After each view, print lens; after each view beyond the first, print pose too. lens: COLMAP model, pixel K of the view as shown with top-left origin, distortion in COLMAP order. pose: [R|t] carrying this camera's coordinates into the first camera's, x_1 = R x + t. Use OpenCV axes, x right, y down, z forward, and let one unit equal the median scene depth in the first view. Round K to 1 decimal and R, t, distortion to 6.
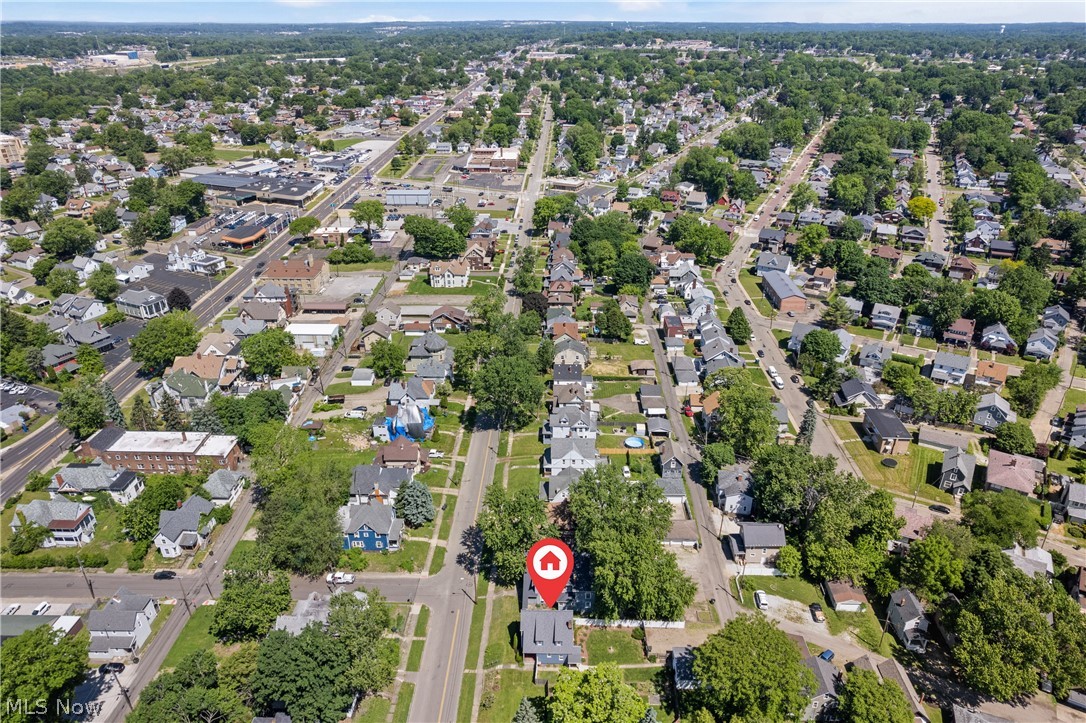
lens RADIAL K [[712.0, 0, 543.0], [0, 712.0, 361.5], [0, 0, 1]] dist [-0.004916, 0.000468]
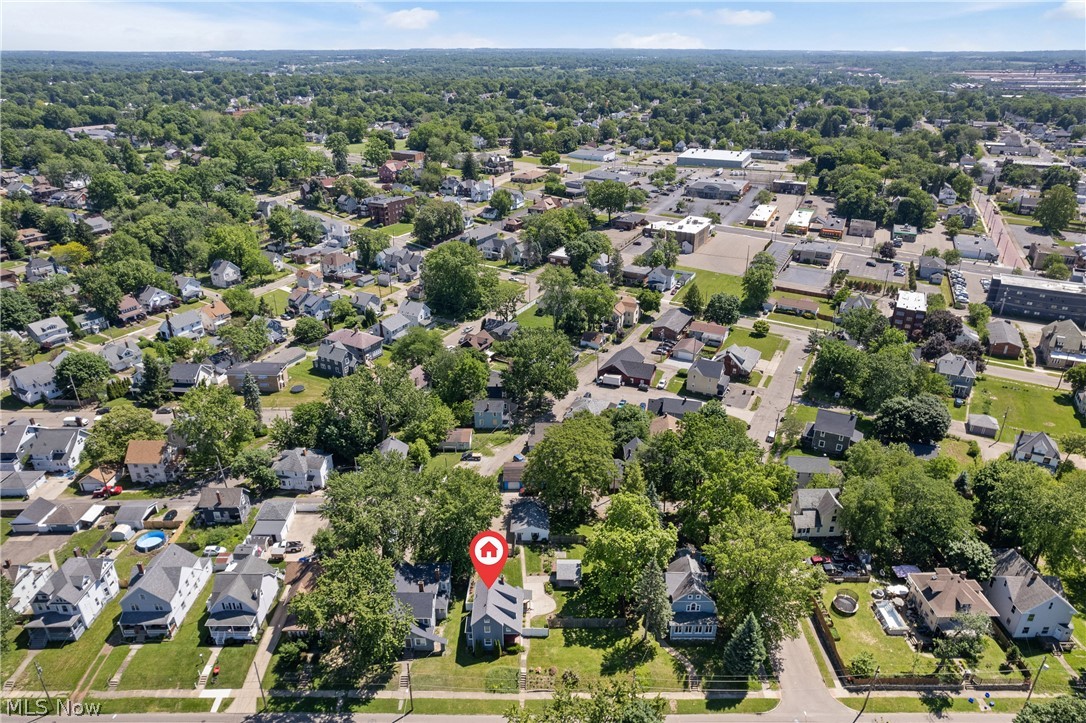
lens RADIAL K [[712.0, 0, 543.0], [0, 712.0, 361.5], [0, 0, 1]] dist [-0.004916, 0.000468]
pose [[-0.032404, -0.408500, 0.912183, -0.370965], [0.448194, 0.809815, 0.378578, -0.100413], [-0.893349, 0.421103, 0.156847, 0.370085]]
